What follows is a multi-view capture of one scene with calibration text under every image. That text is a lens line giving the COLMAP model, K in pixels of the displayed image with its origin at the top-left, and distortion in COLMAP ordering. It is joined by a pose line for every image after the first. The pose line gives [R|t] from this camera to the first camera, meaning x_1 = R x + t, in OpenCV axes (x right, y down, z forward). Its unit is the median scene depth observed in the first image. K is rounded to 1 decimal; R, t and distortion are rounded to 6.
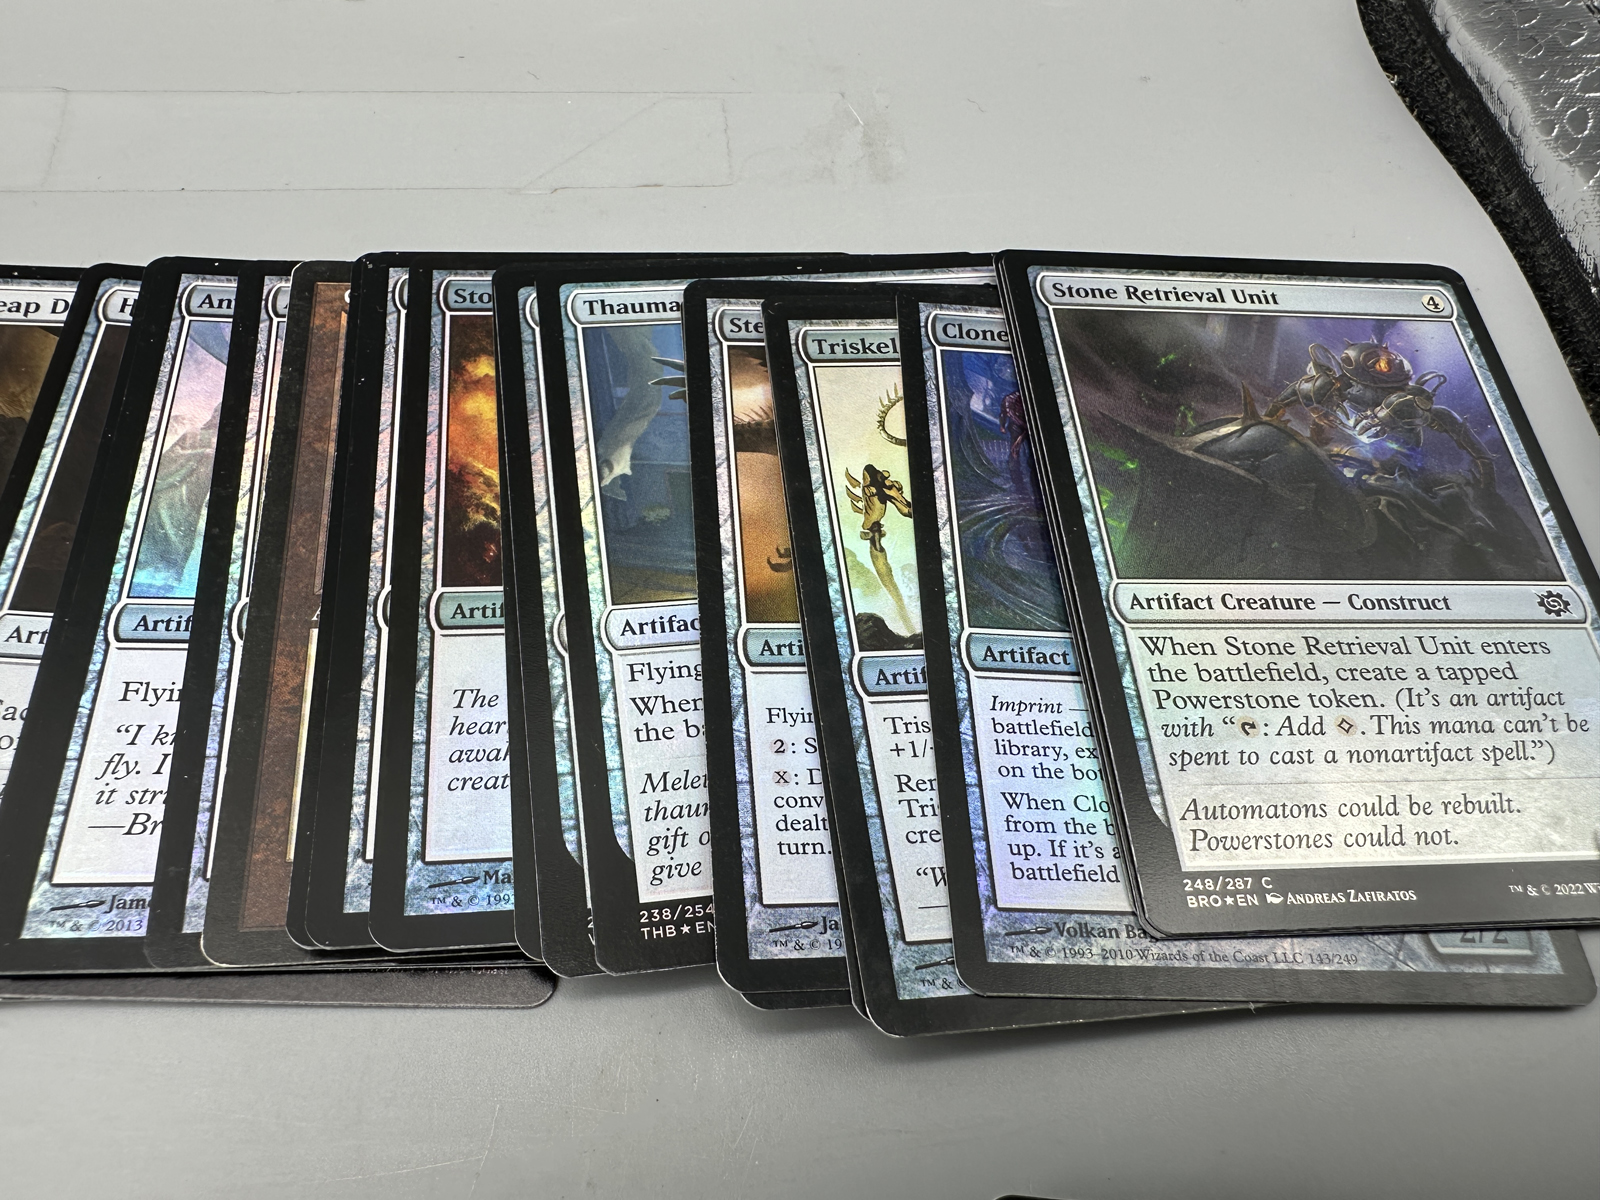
lens RADIAL K [[1255.5, 0, 797.1], [0, 1255.5, 608.1], [0, 0, 1]] dist [-0.009754, 0.010036]
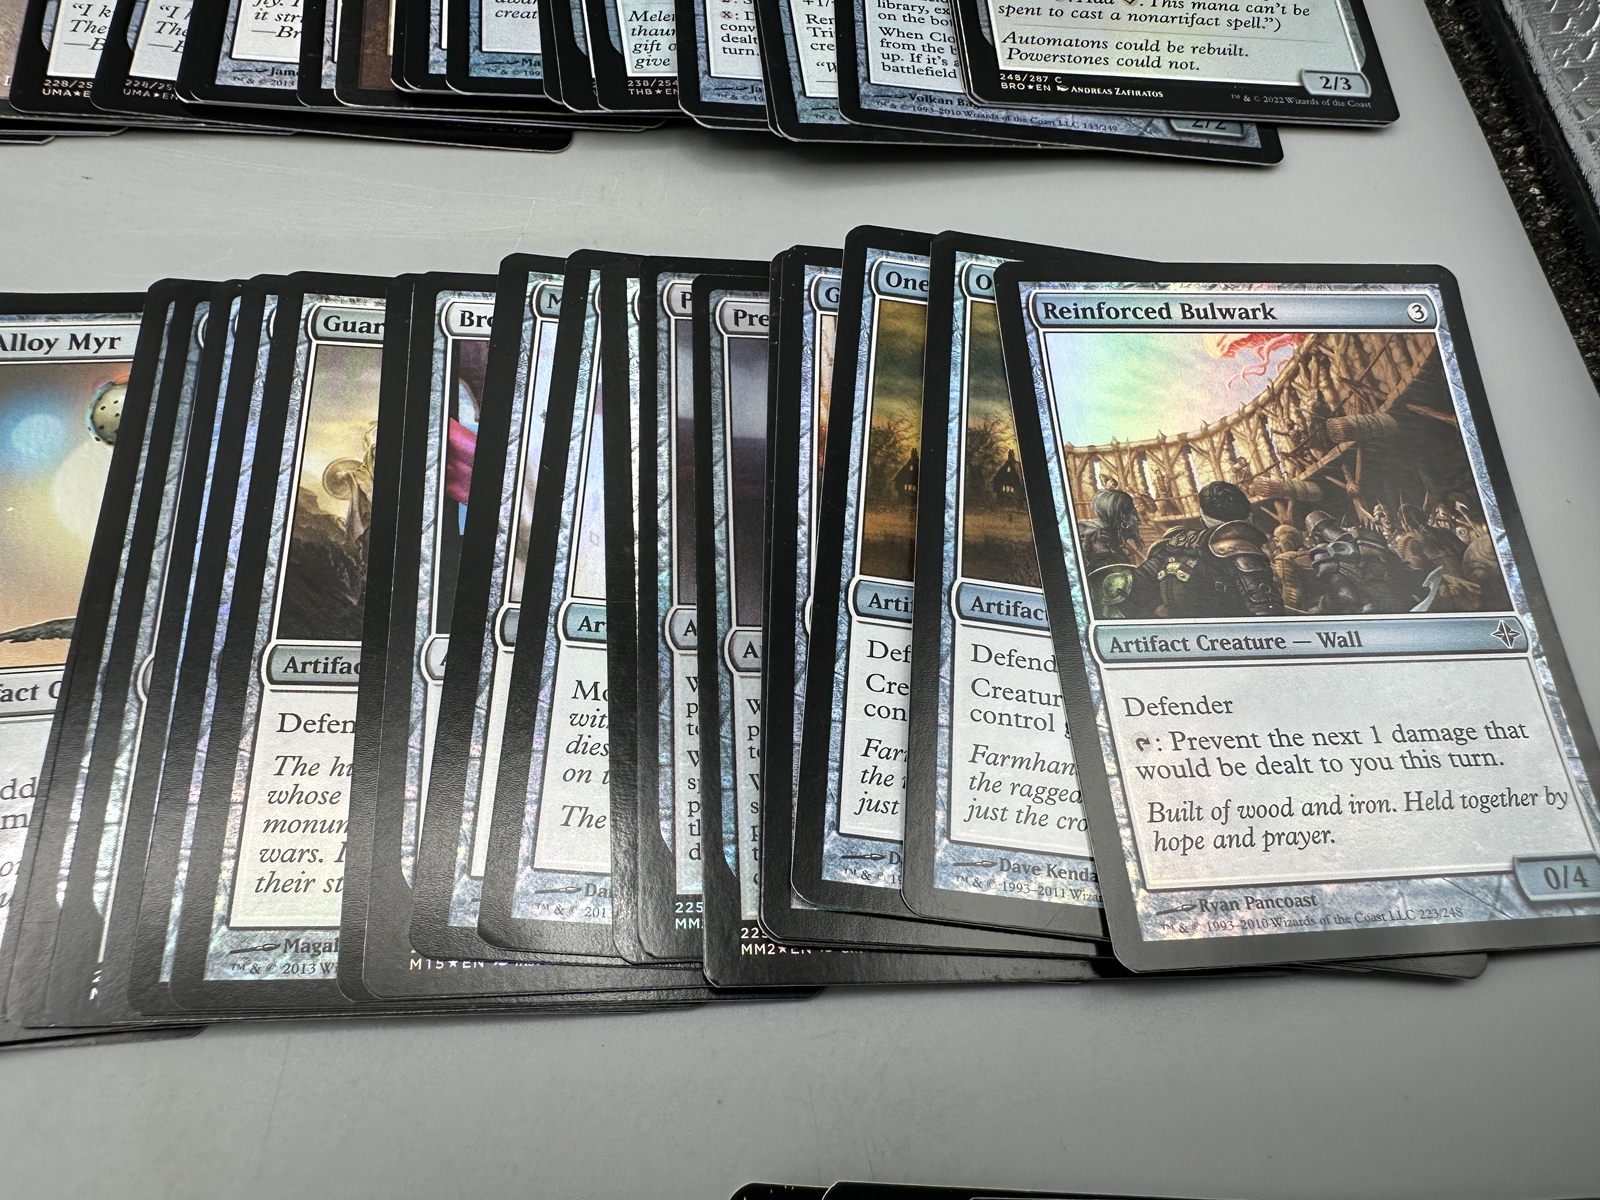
lens RADIAL K [[1255.5, 0, 797.1], [0, 1255.5, 608.1], [0, 0, 1]] dist [-0.009754, 0.010036]
pose [[0.999931, 0.006927, -0.009442, 0.084537], [-0.005802, 0.993415, 0.114422, 0.628099], [0.010172, -0.114359, 0.993387, -0.490764]]
